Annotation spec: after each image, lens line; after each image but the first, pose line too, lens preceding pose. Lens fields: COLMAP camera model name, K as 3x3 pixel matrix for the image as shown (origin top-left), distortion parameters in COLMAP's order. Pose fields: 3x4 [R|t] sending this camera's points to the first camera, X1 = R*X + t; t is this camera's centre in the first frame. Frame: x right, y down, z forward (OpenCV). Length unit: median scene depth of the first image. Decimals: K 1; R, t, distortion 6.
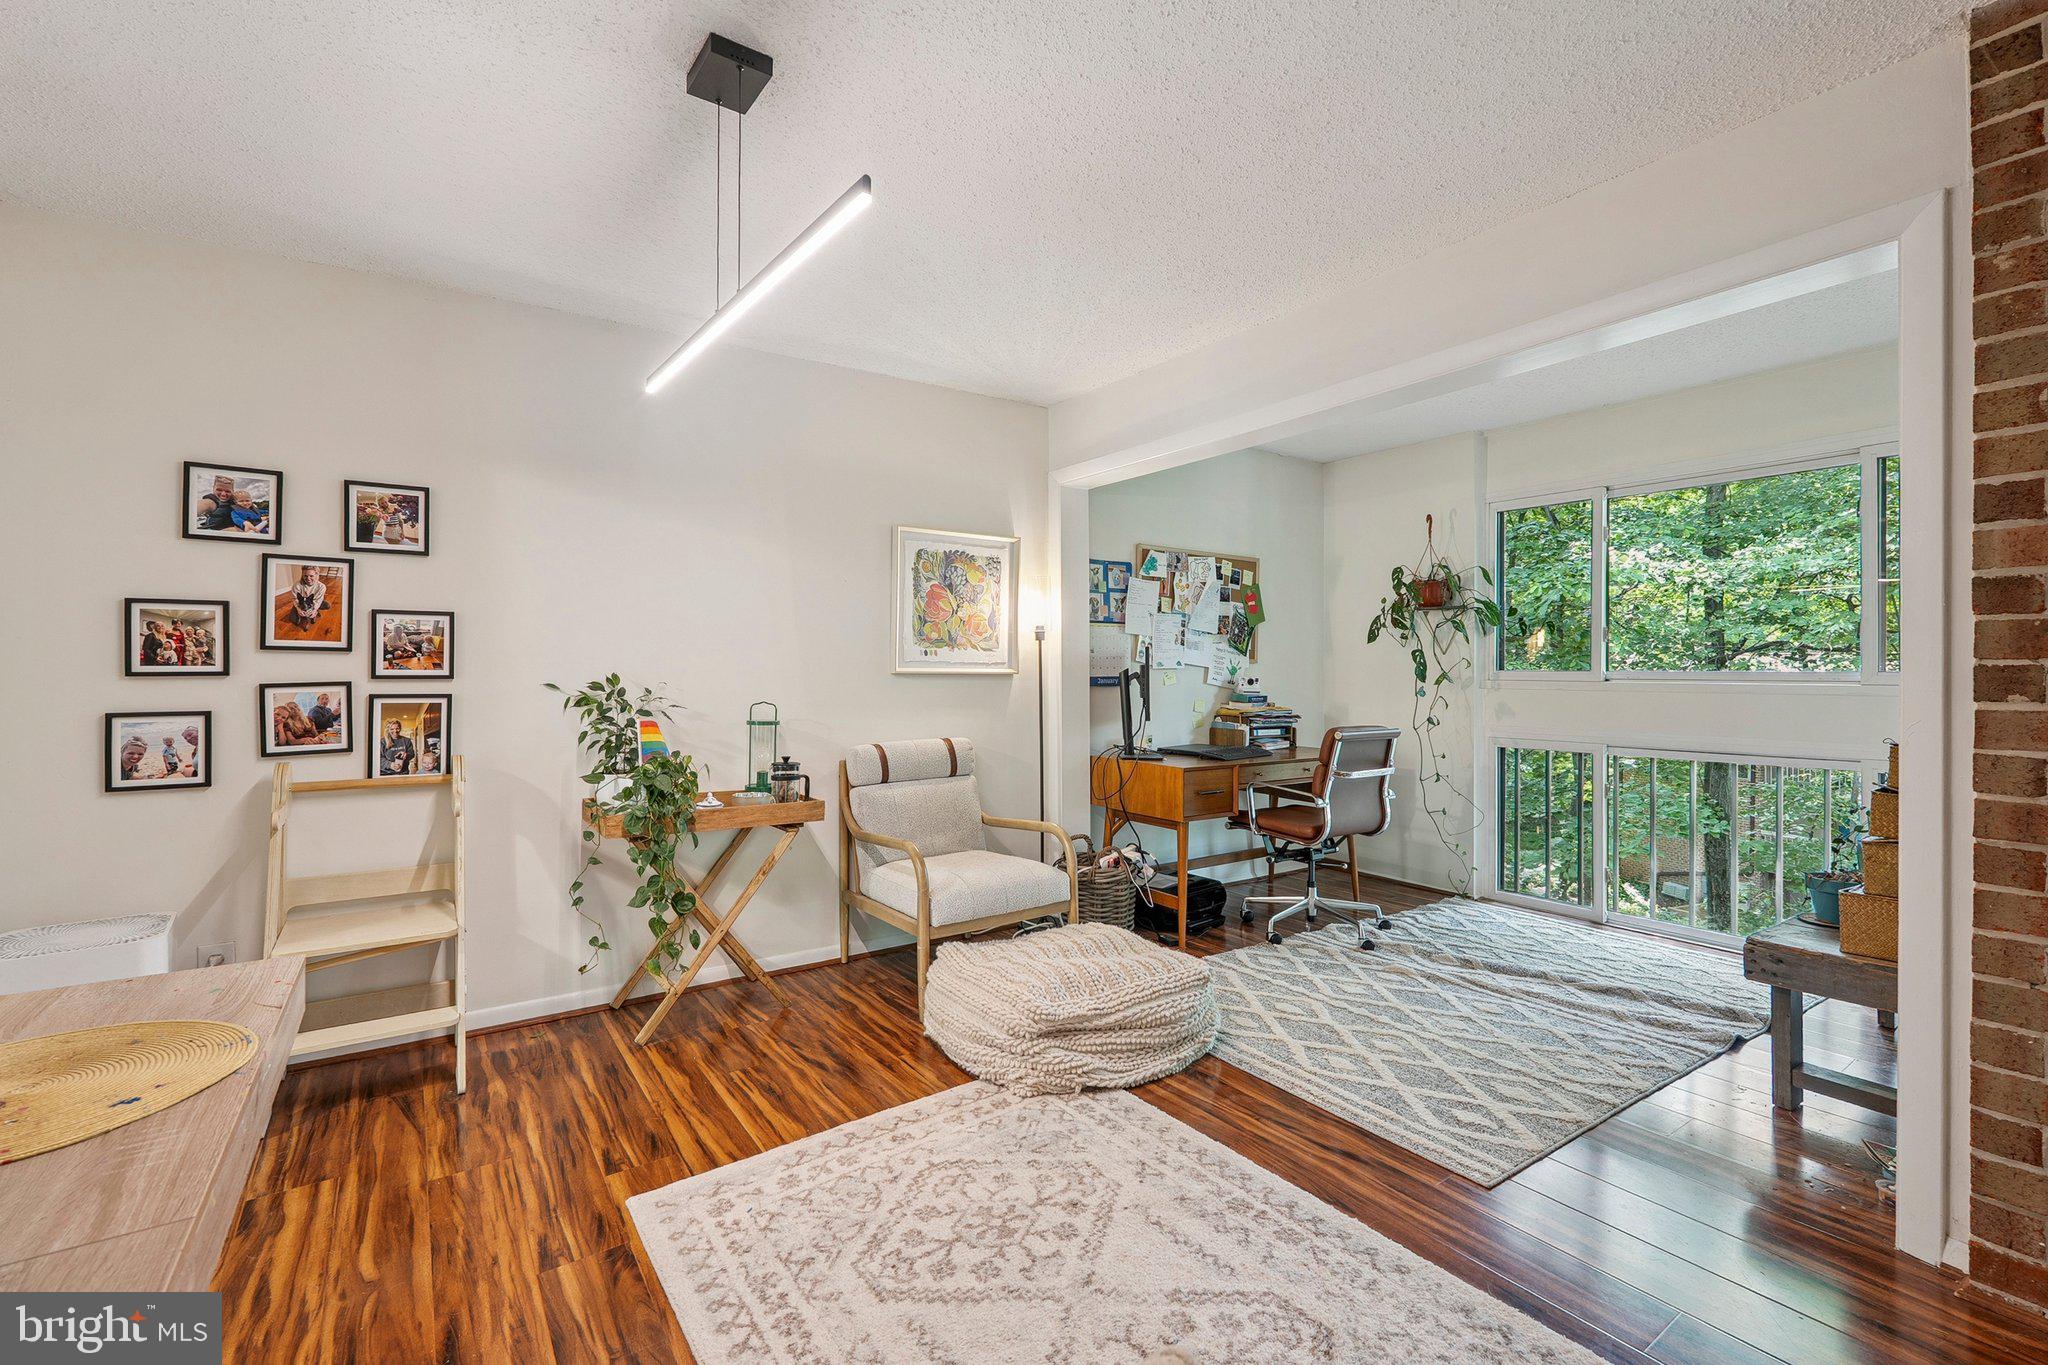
lens RADIAL K [[896.9, 0, 1013.3], [0, 896.9, 670.8], [0, 0, 1]] dist [-0.003578, -0.001196]
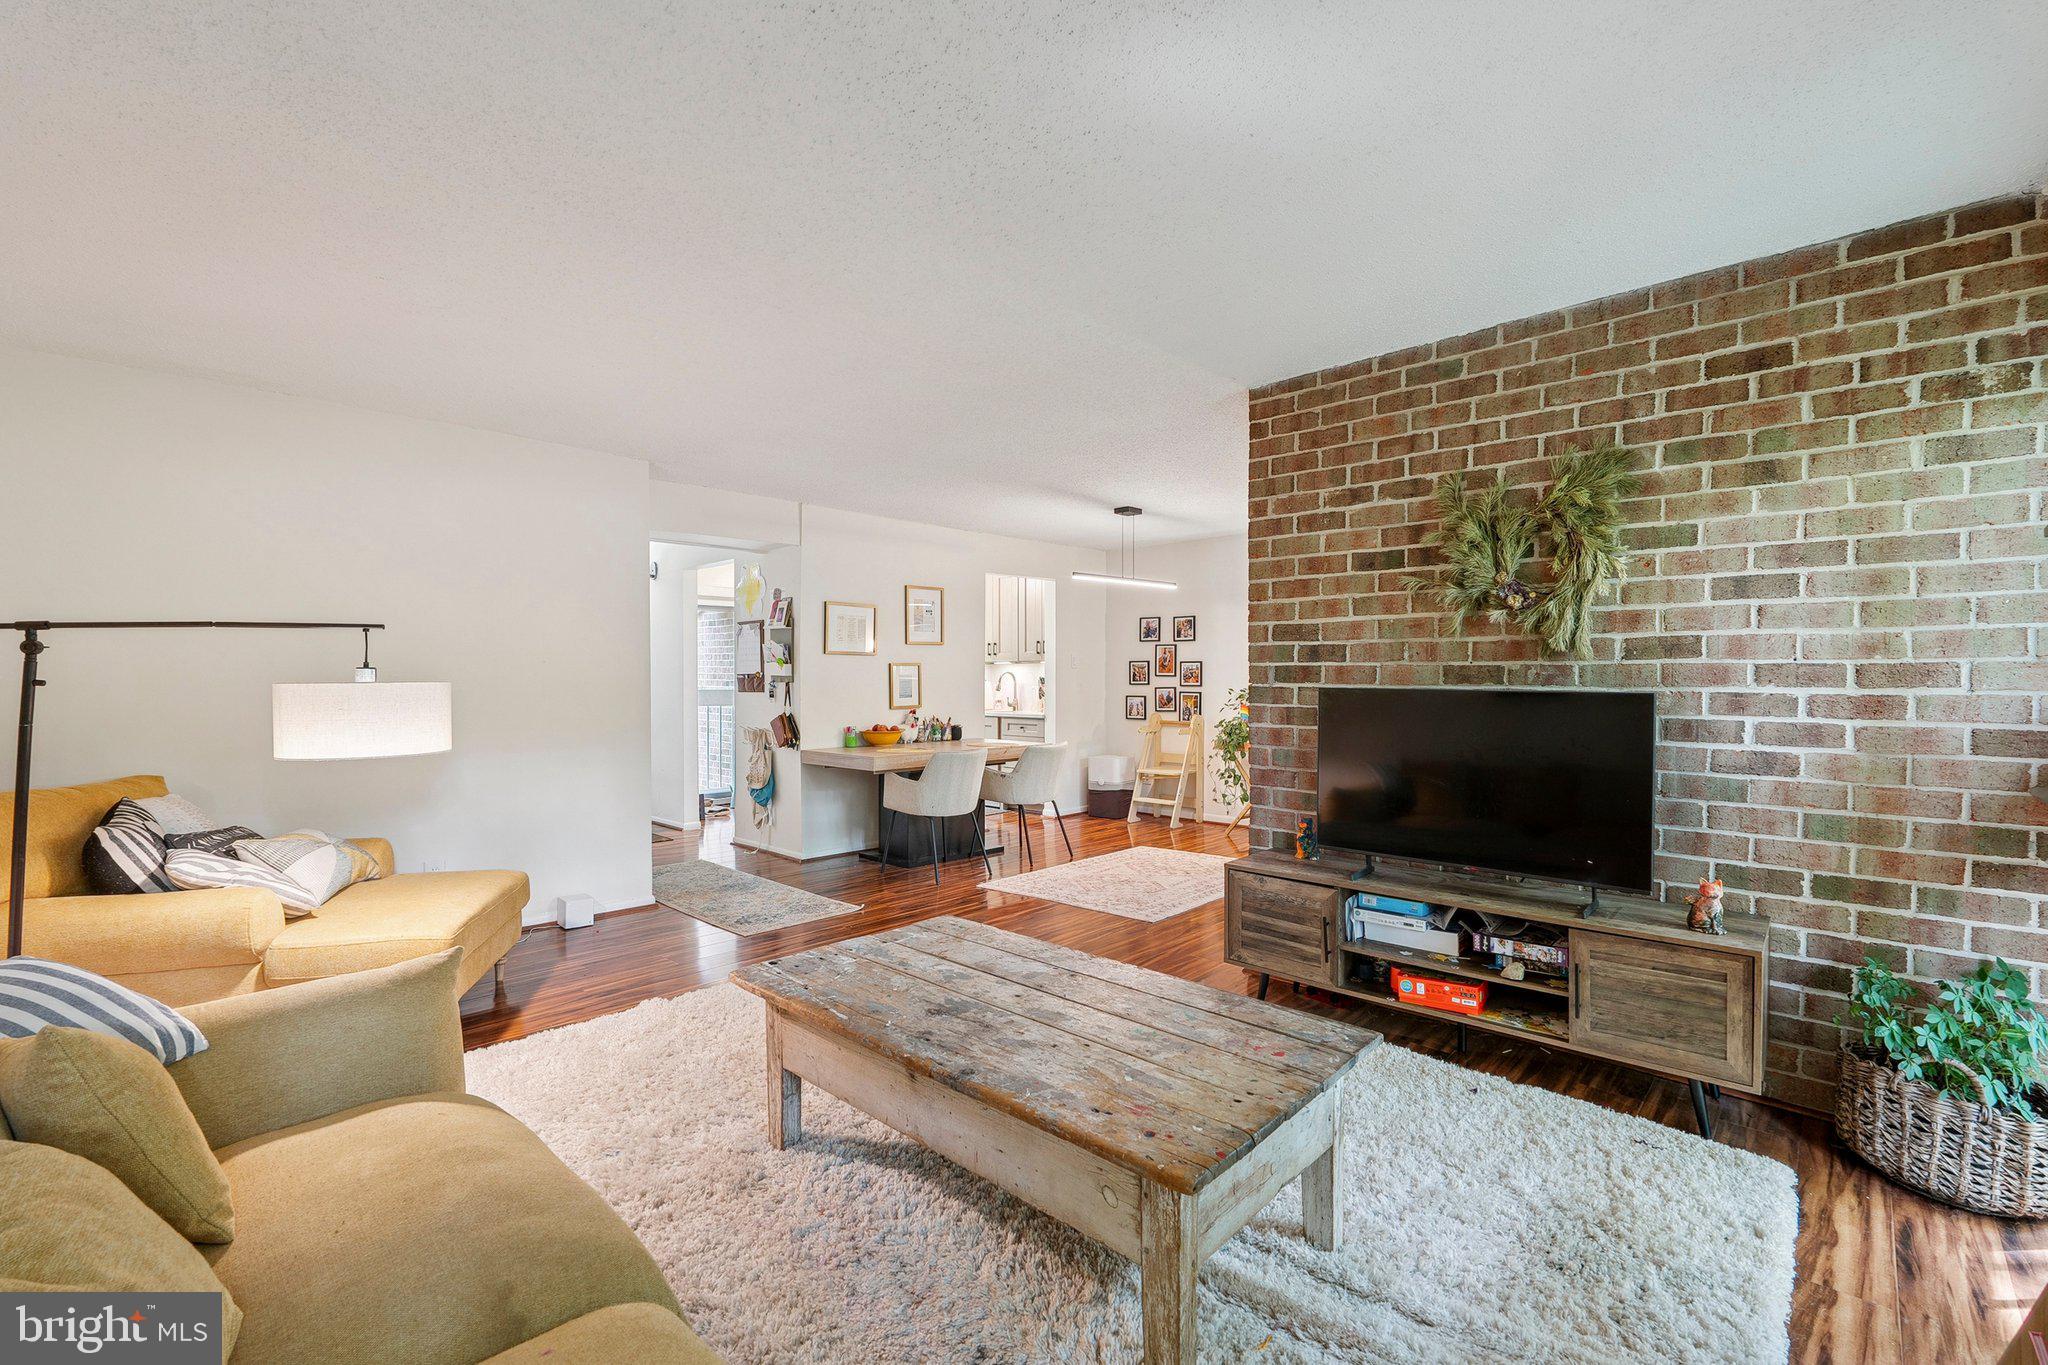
lens RADIAL K [[896.9, 0, 1011.2], [0, 896.9, 682.6], [0, 0, 1]] dist [-0.003578, -0.001196]
pose [[0.198098, 0.002657, -0.980179, 1.929254], [0.003575, 0.999988, 0.003433, -0.013065], [0.980176, -0.004184, 0.198086, -0.083705]]
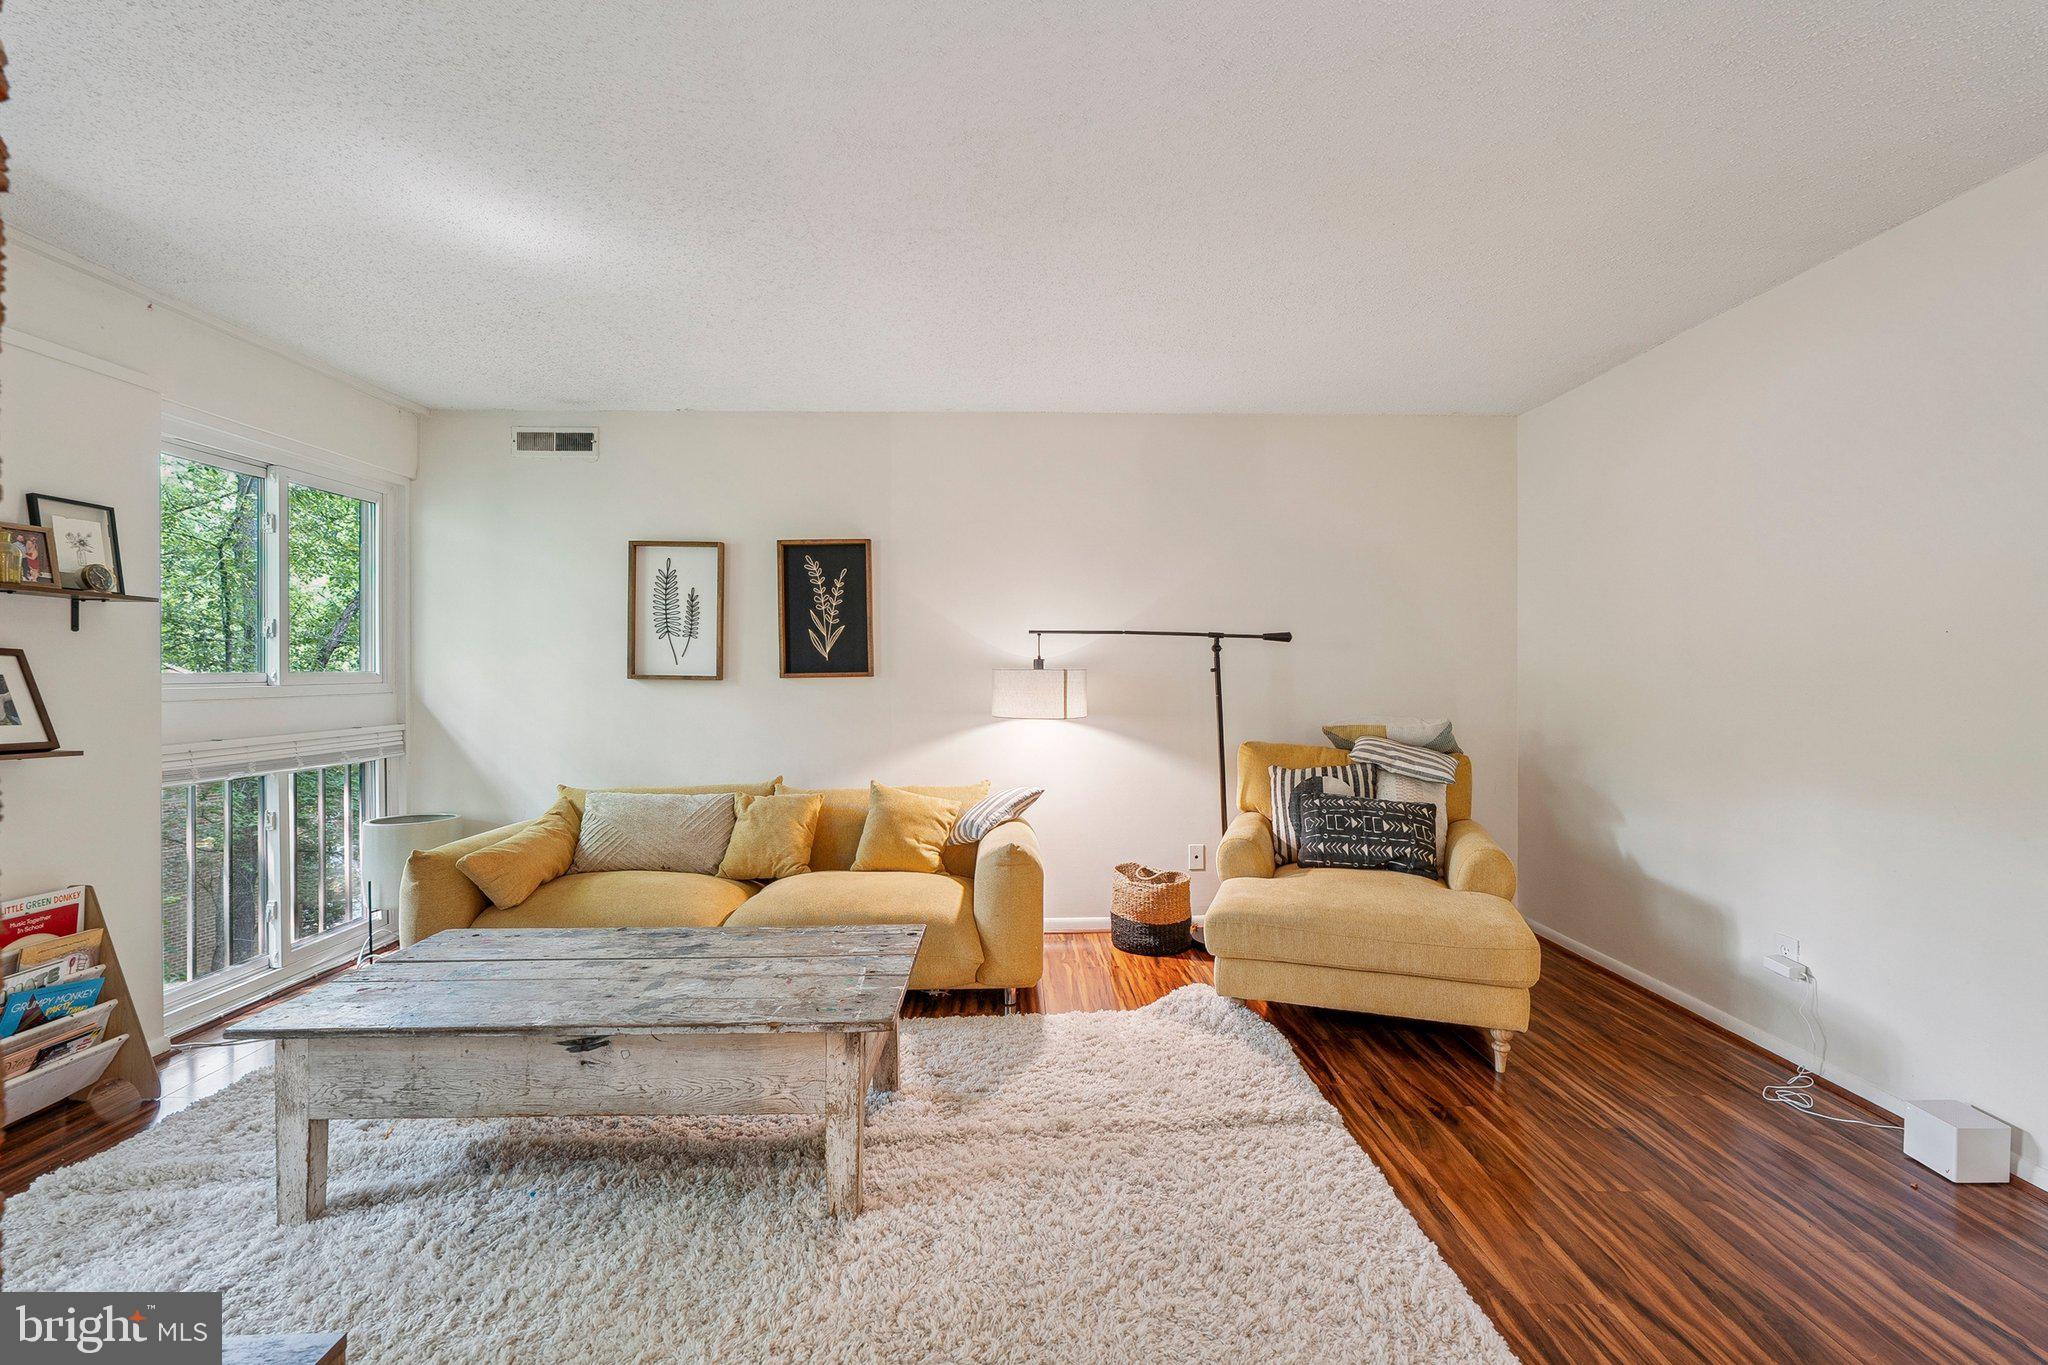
lens RADIAL K [[896.9, 0, 1022.9], [0, 896.9, 667.9], [0, 0, 1]] dist [-0.003578, -0.001196]
pose [[-0.832493, 0.003847, 0.554023, 0.427856], [0.002598, 0.999992, -0.003040, -0.009034], [-0.554030, -0.001092, -0.832496, 0.564795]]
